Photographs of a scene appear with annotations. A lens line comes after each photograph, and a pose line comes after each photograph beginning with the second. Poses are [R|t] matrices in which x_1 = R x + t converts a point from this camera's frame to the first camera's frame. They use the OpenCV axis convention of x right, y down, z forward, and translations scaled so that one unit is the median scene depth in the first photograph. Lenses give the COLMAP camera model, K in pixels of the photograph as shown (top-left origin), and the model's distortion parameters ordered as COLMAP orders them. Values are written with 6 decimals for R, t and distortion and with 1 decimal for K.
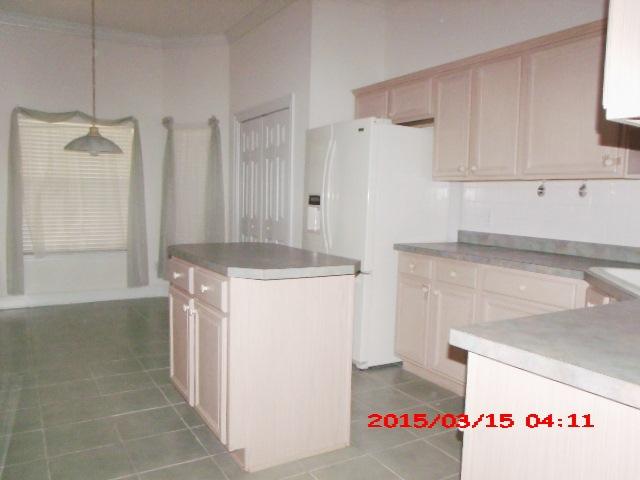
lens RADIAL K [[499.9, 0, 315.3], [0, 499.9, 244.7], [0, 0, 1]] dist [-0.049961, 0.015725]
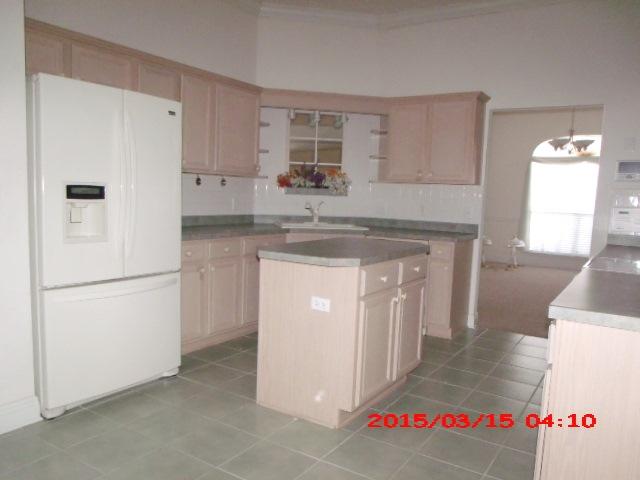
lens RADIAL K [[499.9, 0, 322.4], [0, 499.9, 239.3], [0, 0, 1]] dist [-0.049961, 0.015725]
pose [[-0.430828, -0.122395, 0.894095, -0.642993], [0.040546, 0.987134, 0.154668, -0.102309], [-0.901523, 0.102887, -0.420323, 0.876688]]
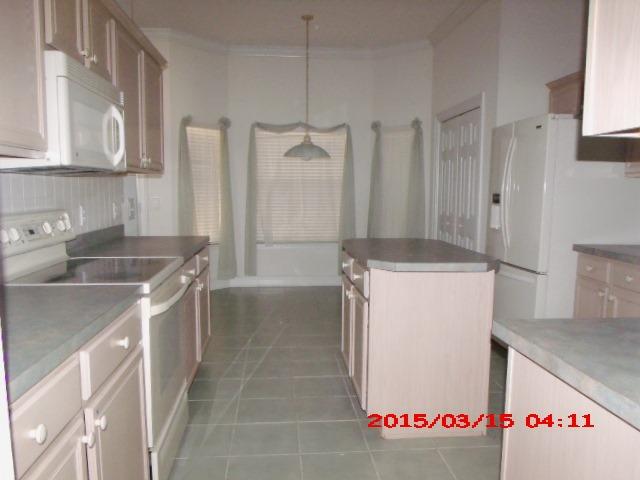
lens RADIAL K [[499.9, 0, 320.1], [0, 499.9, 245.4], [0, 0, 1]] dist [-0.049961, 0.015725]
pose [[0.897809, 0.034058, -0.439066, 0.107180], [-0.029063, 0.999414, 0.018097, -0.002459], [0.439425, -0.003487, 0.898272, -0.048818]]
